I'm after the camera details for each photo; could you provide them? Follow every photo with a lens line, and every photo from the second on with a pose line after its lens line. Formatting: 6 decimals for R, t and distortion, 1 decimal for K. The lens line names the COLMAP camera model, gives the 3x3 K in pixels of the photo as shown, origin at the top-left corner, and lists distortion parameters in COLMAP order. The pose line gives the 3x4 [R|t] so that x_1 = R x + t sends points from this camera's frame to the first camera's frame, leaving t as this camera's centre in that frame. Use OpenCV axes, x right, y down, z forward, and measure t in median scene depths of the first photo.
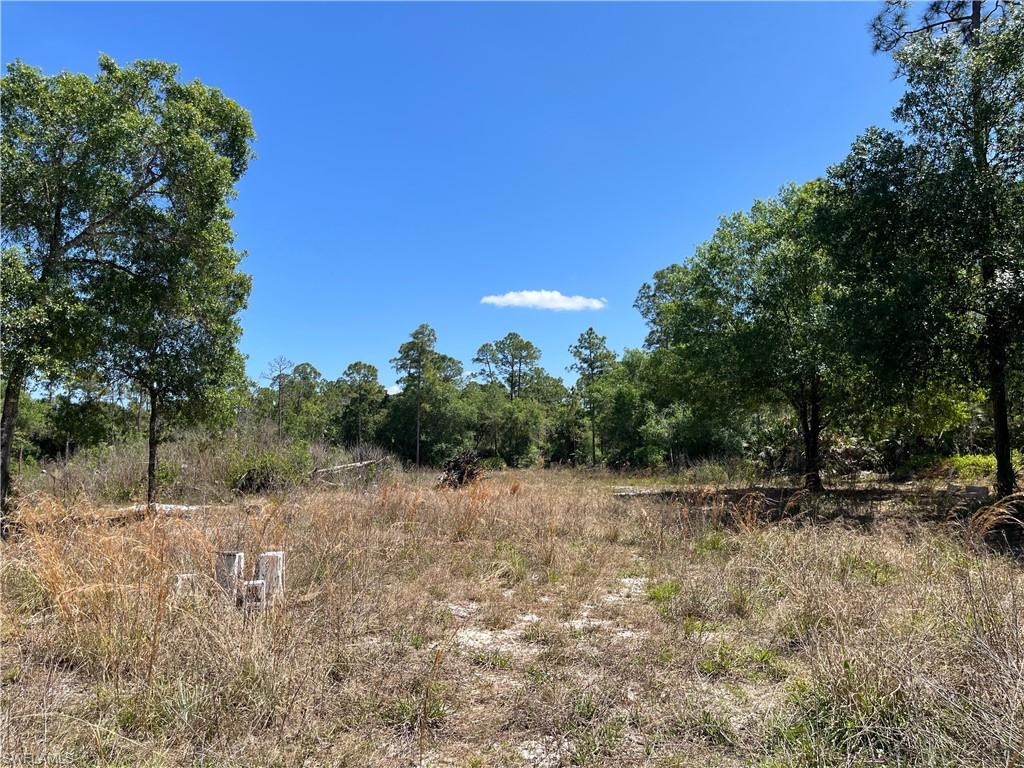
lens RADIAL K [[768.2, 0, 506.9], [0, 768.2, 383.9], [0, 0, 1]] dist [0.066156, -0.088426]
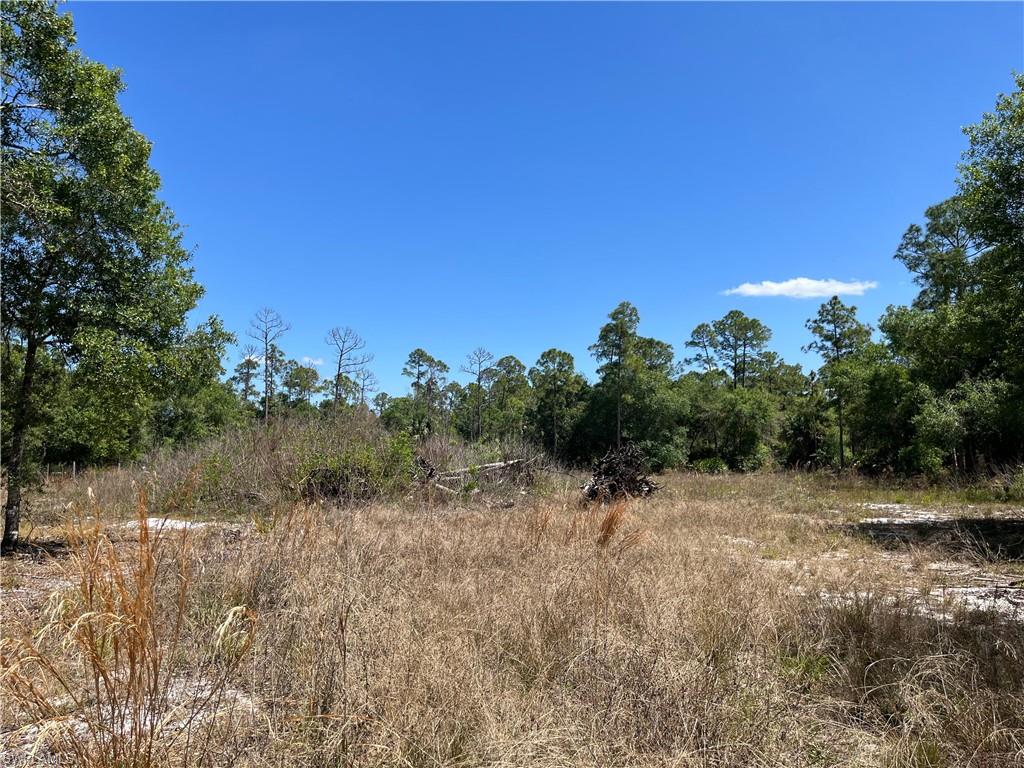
lens RADIAL K [[769.0, 0, 507.4], [0, 769.0, 391.4], [0, 0, 1]] dist [0.041742, -0.041651]
pose [[0.955216, -0.015569, -0.295498, 0.020697], [0.018632, 0.999798, 0.007553, 0.013272], [0.295321, -0.012720, 0.955313, 0.137435]]
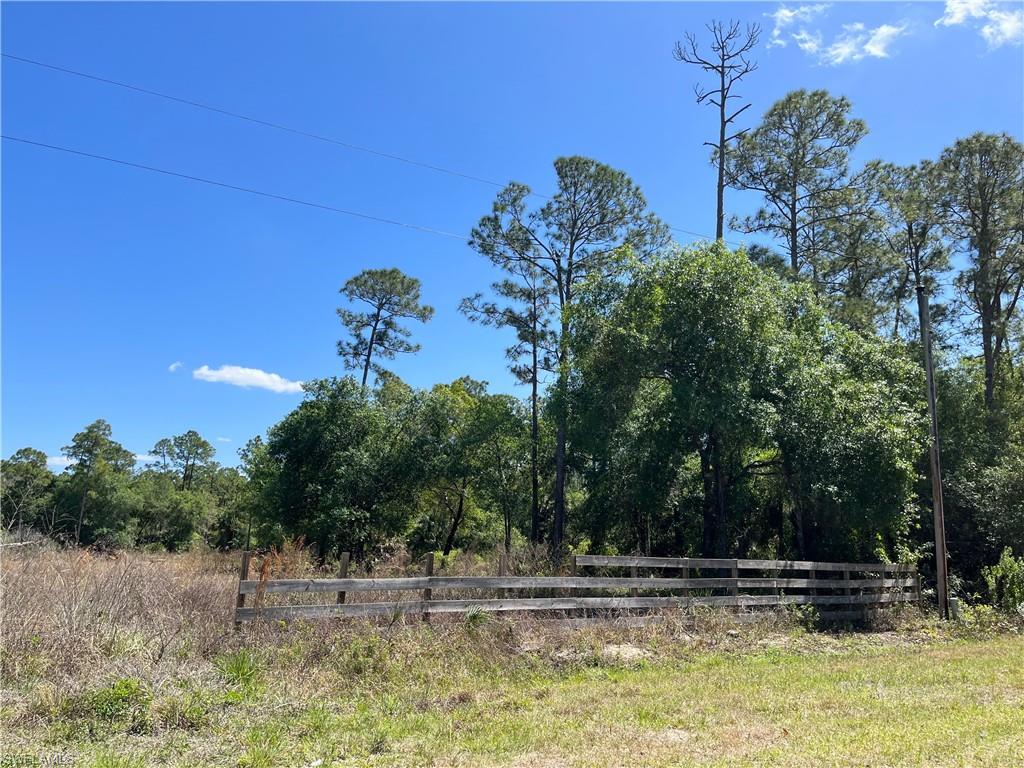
lens RADIAL K [[777.2, 0, 523.0], [0, 777.2, 387.1], [0, 0, 1]] dist [0.078107, -0.092947]
pose [[0.928133, 0.112800, 0.354747, 0.050577], [-0.074408, 0.989968, -0.120108, -0.032491], [-0.364736, 0.085080, 0.927216, -0.299495]]
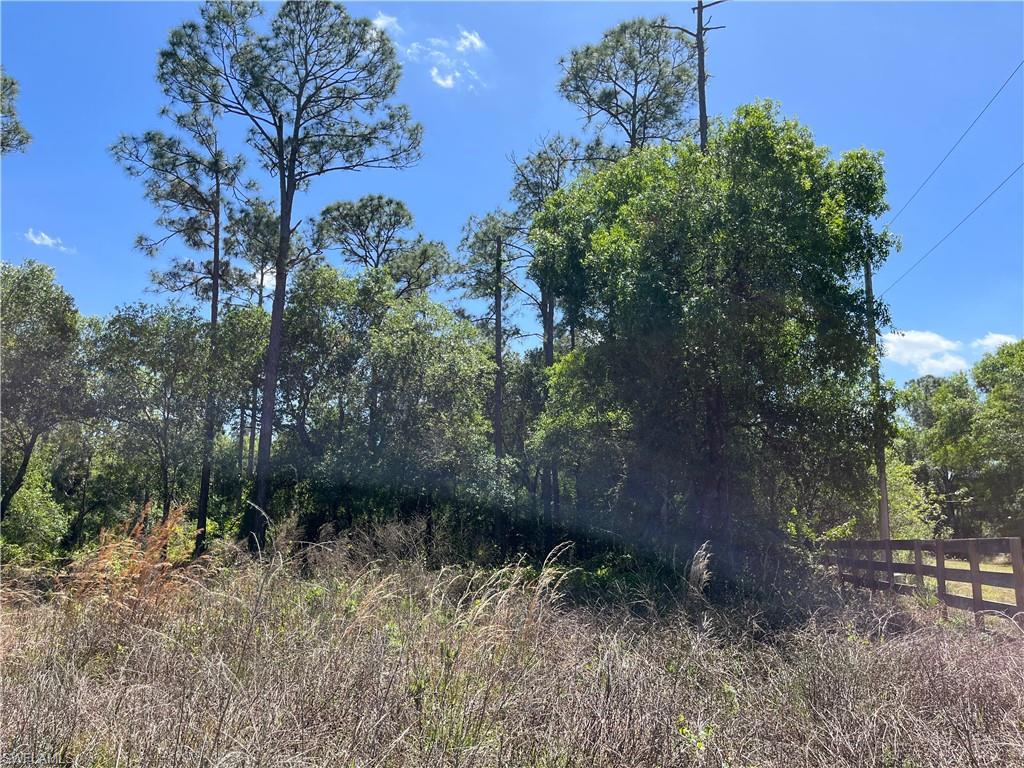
lens RADIAL K [[784.9, 0, 506.0], [0, 784.9, 384.8], [0, 0, 1]] dist [0.066838, -0.093809]
pose [[0.440379, 0.197197, 0.875888, -0.009685], [-0.098213, 0.980307, -0.171326, -0.005779], [-0.892424, -0.010575, 0.451074, -0.111231]]
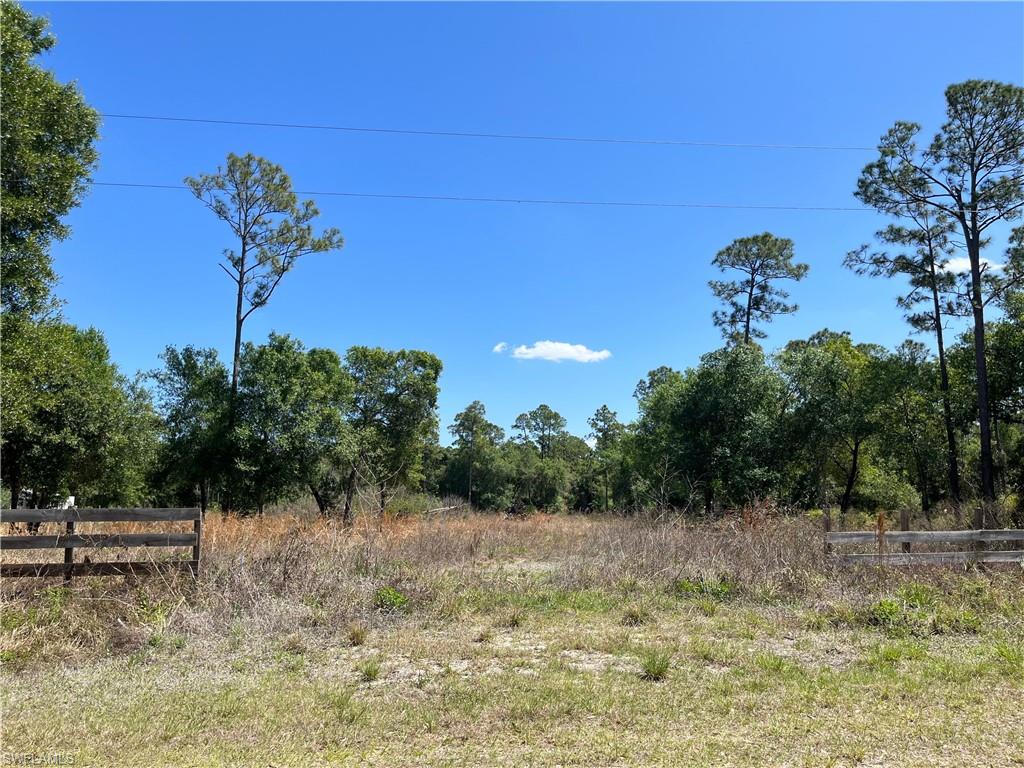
lens RADIAL K [[782.8, 0, 512.0], [0, 782.8, 384.0], [0, 0, 1]] dist [0.083427, -0.104368]
pose [[0.999517, 0.012997, -0.028219, -0.010123], [-0.014566, 0.998317, -0.056128, -0.032685], [0.027442, 0.056512, 0.998025, -0.323405]]
